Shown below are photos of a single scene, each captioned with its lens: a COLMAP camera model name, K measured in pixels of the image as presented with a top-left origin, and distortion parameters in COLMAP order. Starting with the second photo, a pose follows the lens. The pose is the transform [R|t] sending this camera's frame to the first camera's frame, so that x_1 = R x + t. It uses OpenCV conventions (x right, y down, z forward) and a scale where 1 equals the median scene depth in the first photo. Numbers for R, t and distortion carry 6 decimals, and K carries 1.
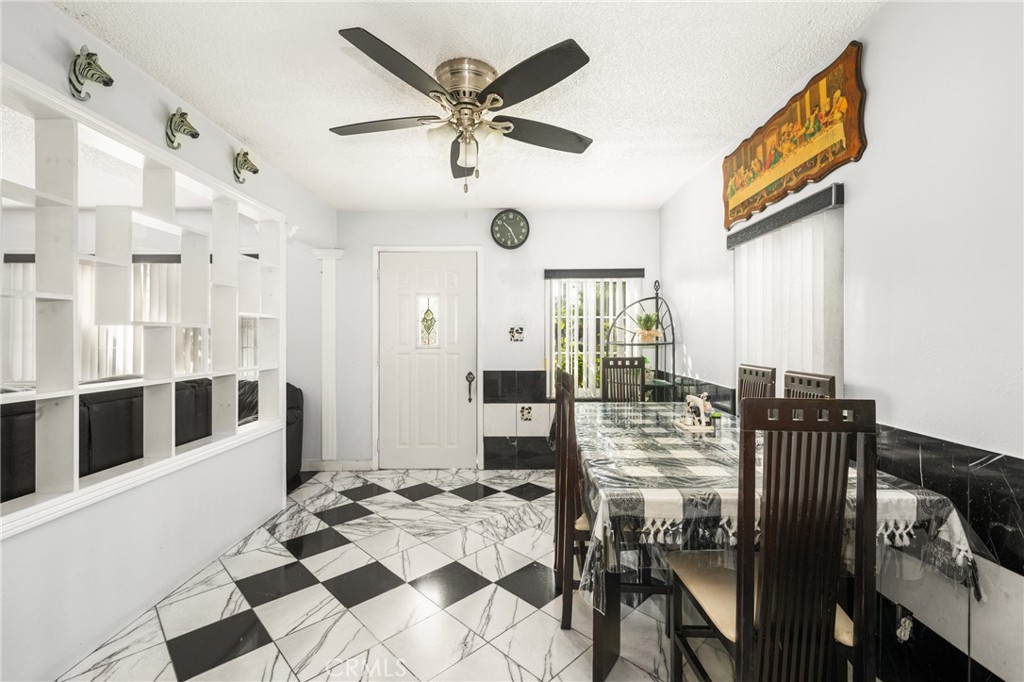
lens RADIAL K [[442.1, 0, 511.4], [0, 442.1, 339.6], [0, 0, 1]] dist [-0.002022, -0.000829]
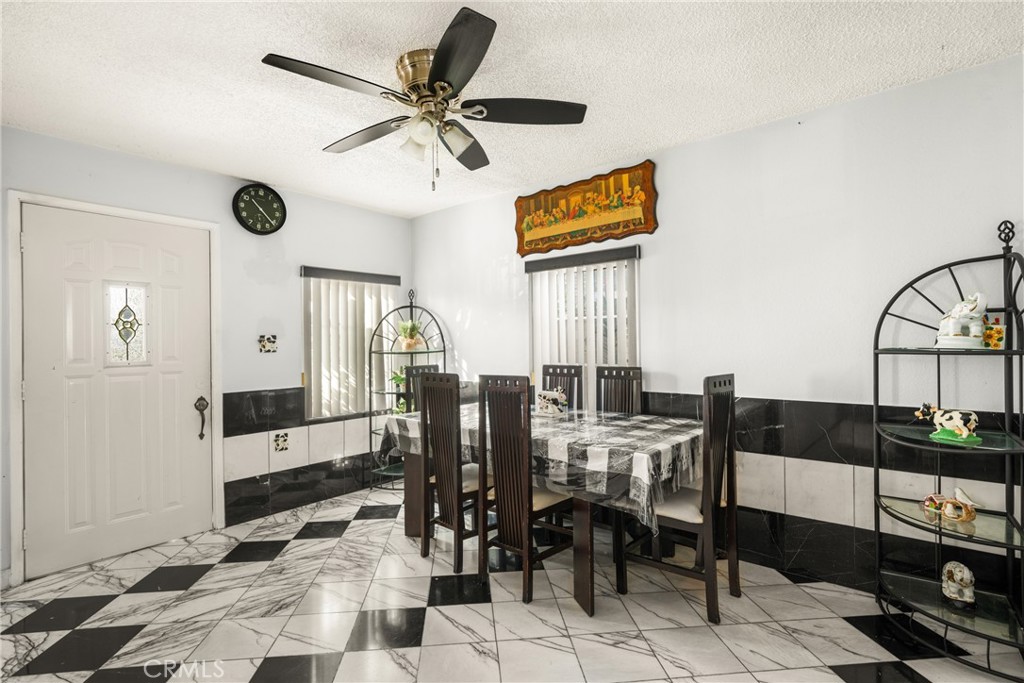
lens RADIAL K [[498.8, 0, 510.2], [0, 498.8, 346.6], [0, 0, 1]] dist [0.001661, -0.000180]
pose [[0.633471, -0.011798, 0.773676, -0.444771], [0.017015, 0.999854, 0.001315, -0.000559], [-0.773579, 0.012331, 0.633579, 0.110793]]
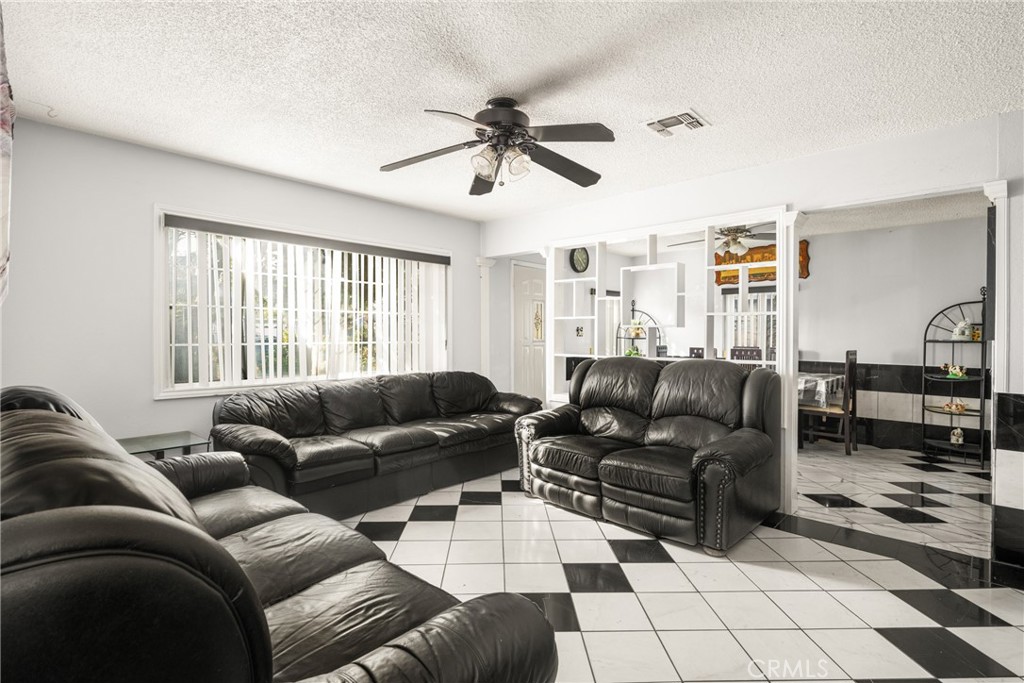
lens RADIAL K [[498.8, 0, 520.4], [0, 498.8, 343.0], [0, 0, 1]] dist [0.001661, -0.000180]
pose [[0.674664, -0.012662, 0.738017, -1.458267], [-0.000642, 0.999842, 0.017740, -0.004948], [-0.738125, -0.012442, 0.674549, 0.045955]]
